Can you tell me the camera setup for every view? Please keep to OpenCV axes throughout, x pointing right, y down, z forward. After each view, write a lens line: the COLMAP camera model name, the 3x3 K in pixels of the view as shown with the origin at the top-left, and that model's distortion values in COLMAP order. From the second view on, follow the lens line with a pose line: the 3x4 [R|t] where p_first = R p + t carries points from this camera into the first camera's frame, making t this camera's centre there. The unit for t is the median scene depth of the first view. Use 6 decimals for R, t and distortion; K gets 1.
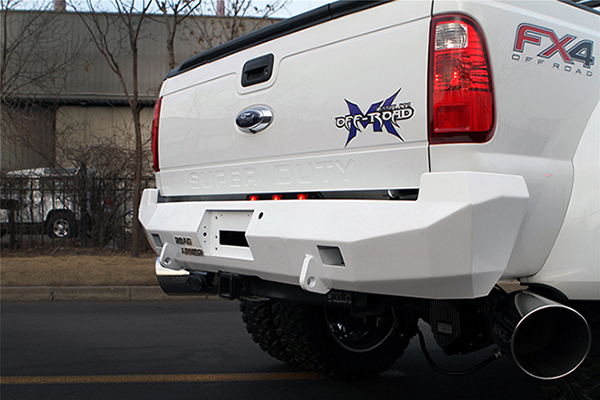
lens RADIAL K [[657.9, 0, 316.7], [0, 657.9, 202.3], [0, 0, 1]] dist [-0.018609, 0.000034]
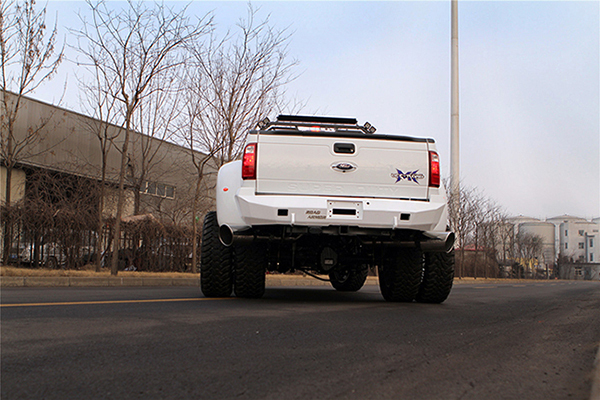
lens RADIAL K [[657.9, 0, 316.7], [0, 657.9, 202.3], [0, 0, 1]] dist [-0.018609, 0.000034]
pose [[0.539783, 0.101450, 0.835668, -2.735987], [-0.035692, 0.994577, -0.097687, 0.319135], [-0.841047, 0.022903, 0.540477, -0.356363]]
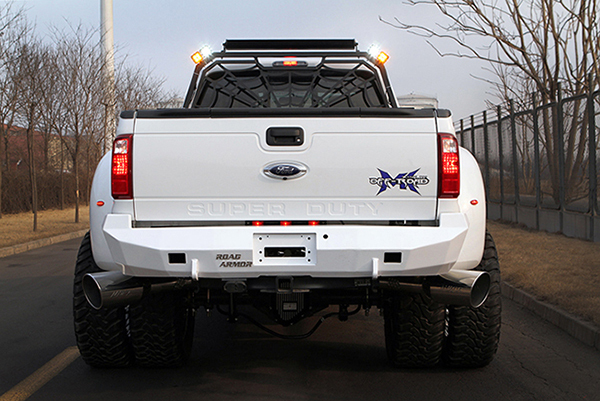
lens RADIAL K [[922.4, 0, 300.0], [0, 922.4, 200.5], [0, 0, 1]] dist [0.002516, 0.024039]
pose [[0.627397, -0.021692, 0.778397, -2.002083], [-0.005614, 0.999460, 0.032378, -0.150101], [-0.778679, -0.024684, 0.626936, -0.378679]]
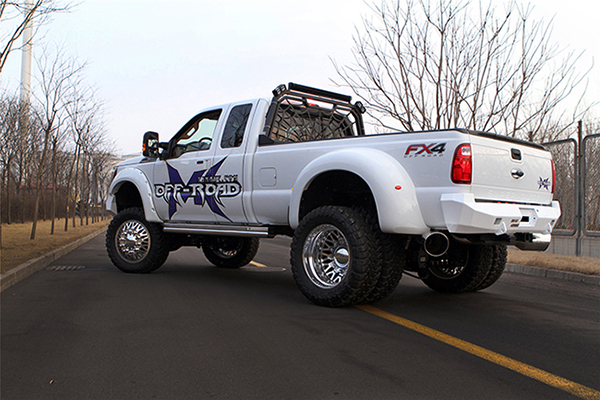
lens RADIAL K [[657.9, 0, 316.7], [0, 657.9, 202.3], [0, 0, 1]] dist [-0.018609, 0.000034]
pose [[-0.141289, 0.018681, 0.989792, -3.034842], [-0.039306, 0.998928, -0.024464, 0.099231], [-0.989188, -0.042361, -0.140404, 2.556482]]
